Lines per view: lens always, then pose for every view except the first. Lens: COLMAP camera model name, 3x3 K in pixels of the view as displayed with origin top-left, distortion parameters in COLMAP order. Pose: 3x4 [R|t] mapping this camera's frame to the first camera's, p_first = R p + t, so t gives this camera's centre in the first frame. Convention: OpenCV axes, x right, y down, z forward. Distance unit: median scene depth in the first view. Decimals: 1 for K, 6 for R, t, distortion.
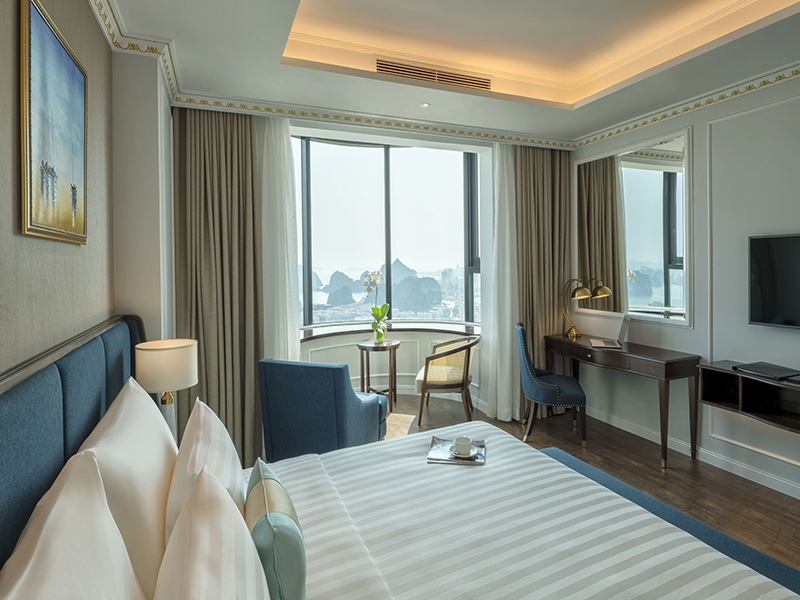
lens RADIAL K [[442.7, 0, 401.0], [0, 442.7, 305.4], [0, 0, 1]] dist [-0.004448, -0.003329]
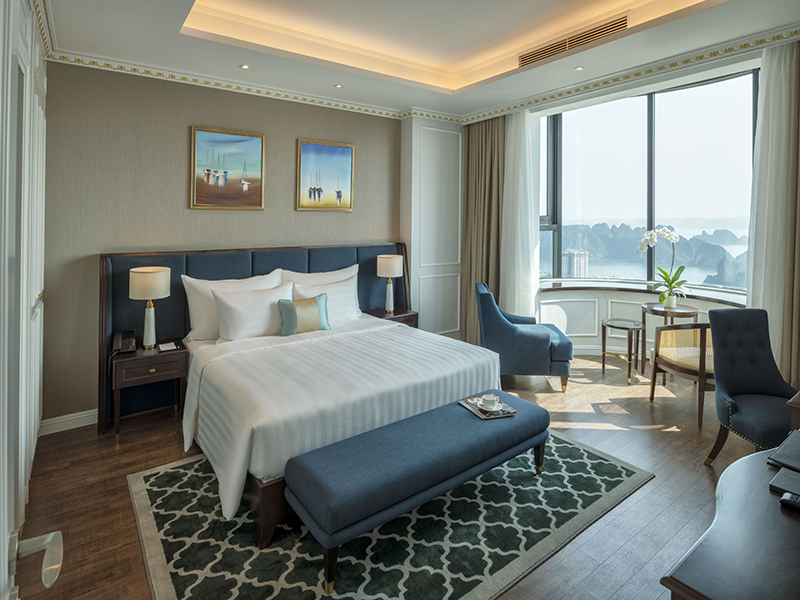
lens RADIAL K [[442.7, 0, 392.6], [0, 442.7, 258.2], [0, 0, 1]] dist [-0.004448, -0.003329]
pose [[0.251741, 0.078393, -0.964614, 0.938952], [-0.087103, 0.994504, 0.058090, -0.021952], [0.963867, 0.069398, 0.257186, 0.308614]]
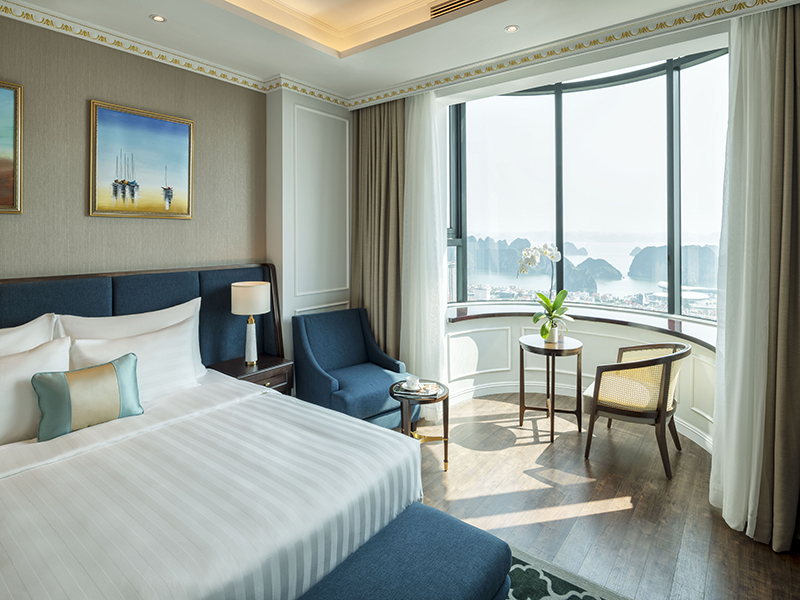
lens RADIAL K [[442.7, 0, 395.6], [0, 442.7, 257.4], [0, 0, 1]] dist [-0.004448, -0.003329]
pose [[0.508179, 0.045240, -0.860062, 0.599991], [-0.082157, 0.996612, 0.003879, -0.034056], [0.857324, 0.068688, 0.510174, 0.426804]]
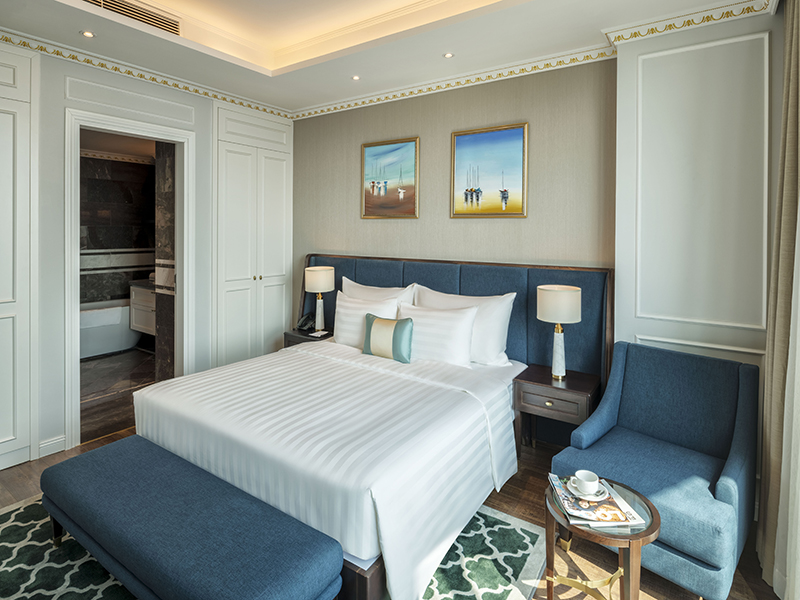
lens RADIAL K [[442.7, 0, 401.3], [0, 442.7, 251.4], [0, 0, 1]] dist [-0.004448, -0.003329]
pose [[-0.830281, 0.024898, -0.556789, 0.354449], [-0.055922, 0.990239, 0.127671, -0.106637], [0.554533, 0.137140, -0.820784, 1.143929]]
